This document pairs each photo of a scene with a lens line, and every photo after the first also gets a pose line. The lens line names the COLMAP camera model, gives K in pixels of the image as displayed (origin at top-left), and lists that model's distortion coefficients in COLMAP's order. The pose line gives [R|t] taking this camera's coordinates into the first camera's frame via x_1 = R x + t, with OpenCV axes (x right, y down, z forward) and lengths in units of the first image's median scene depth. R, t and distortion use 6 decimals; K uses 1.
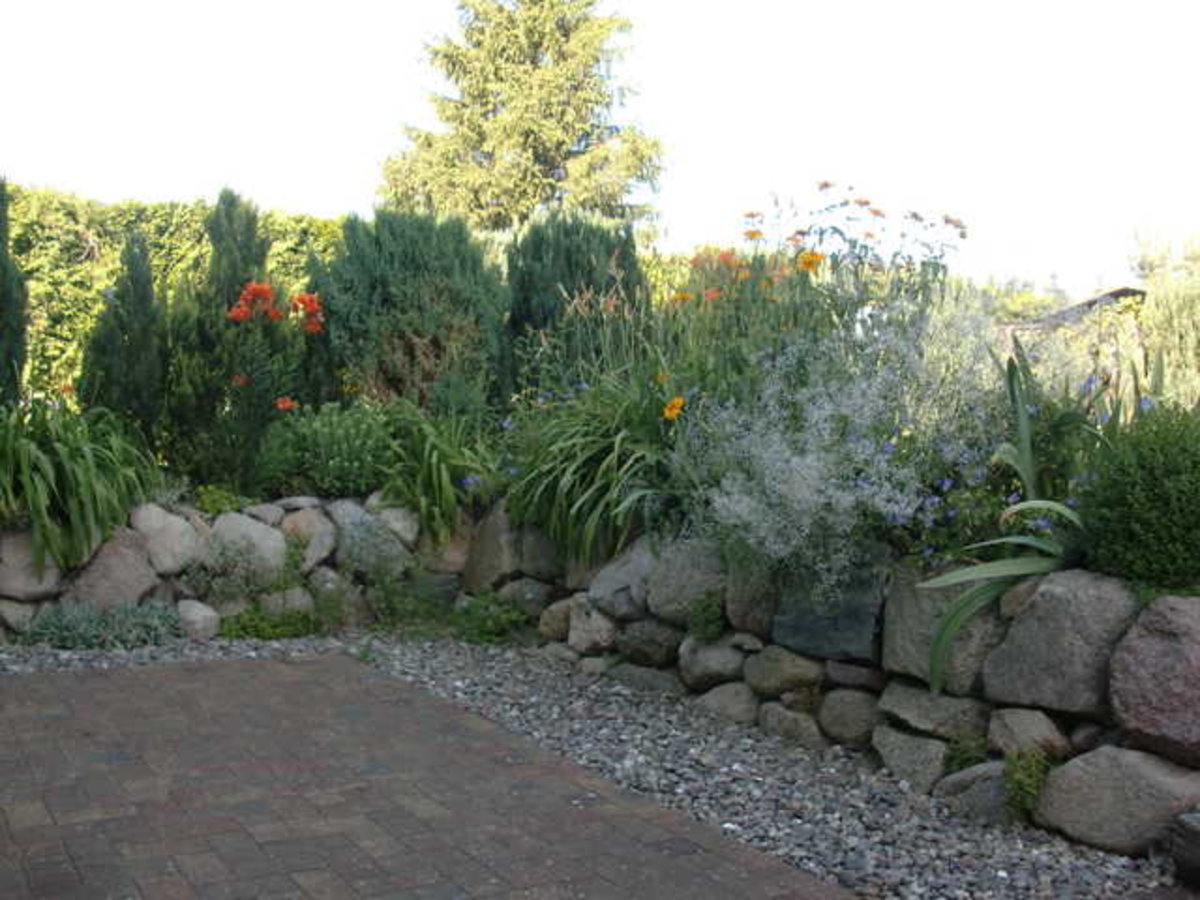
lens RADIAL K [[1227.9, 0, 602.2], [0, 1227.9, 443.4], [0, 0, 1]] dist [-0.117338, 0.000000]
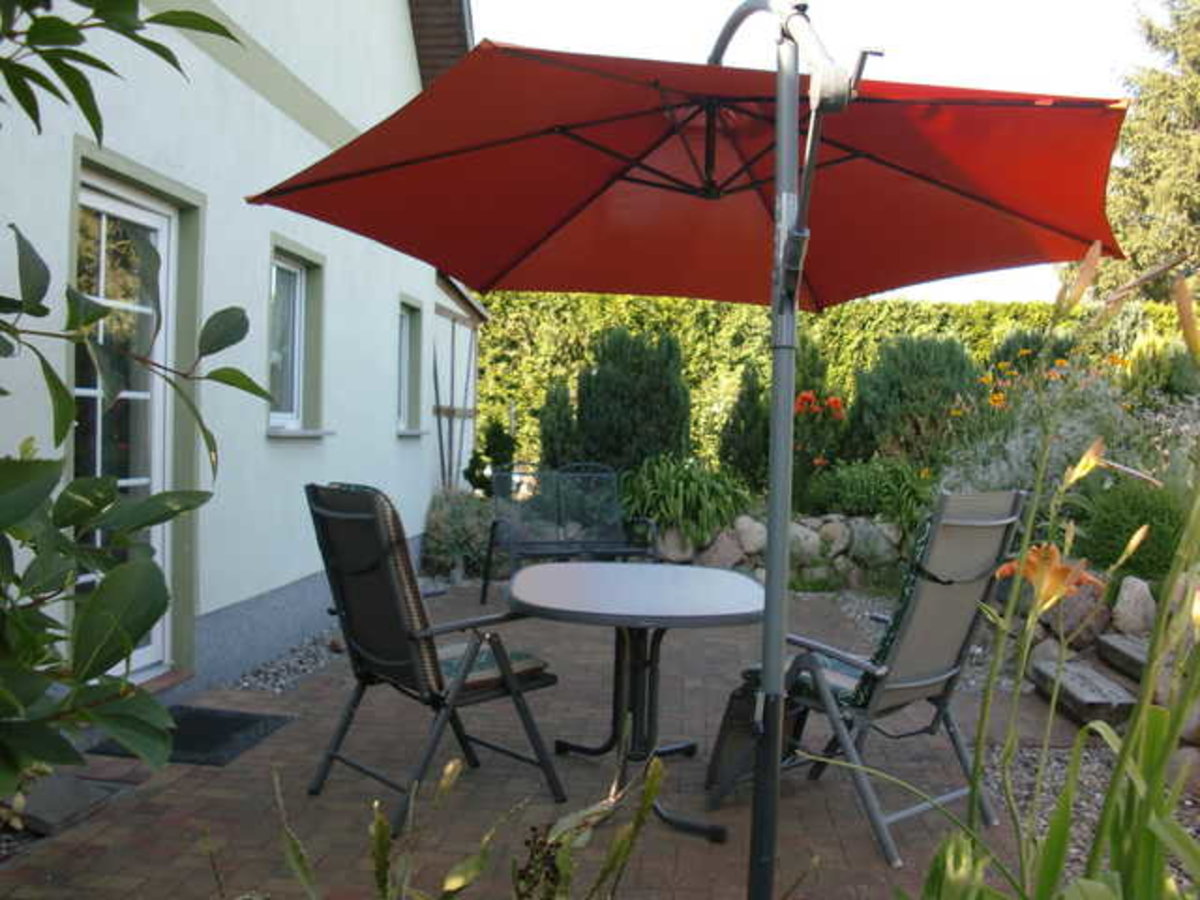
lens RADIAL K [[1227.9, 0, 597.1], [0, 1227.9, 451.9], [0, 0, 1]] dist [-0.117338, 0.000000]
pose [[0.808223, -0.000390, -0.588877, 0.231262], [-0.010046, 0.999845, -0.014451, -0.007526], [0.588791, 0.017595, 0.808093, -0.274980]]
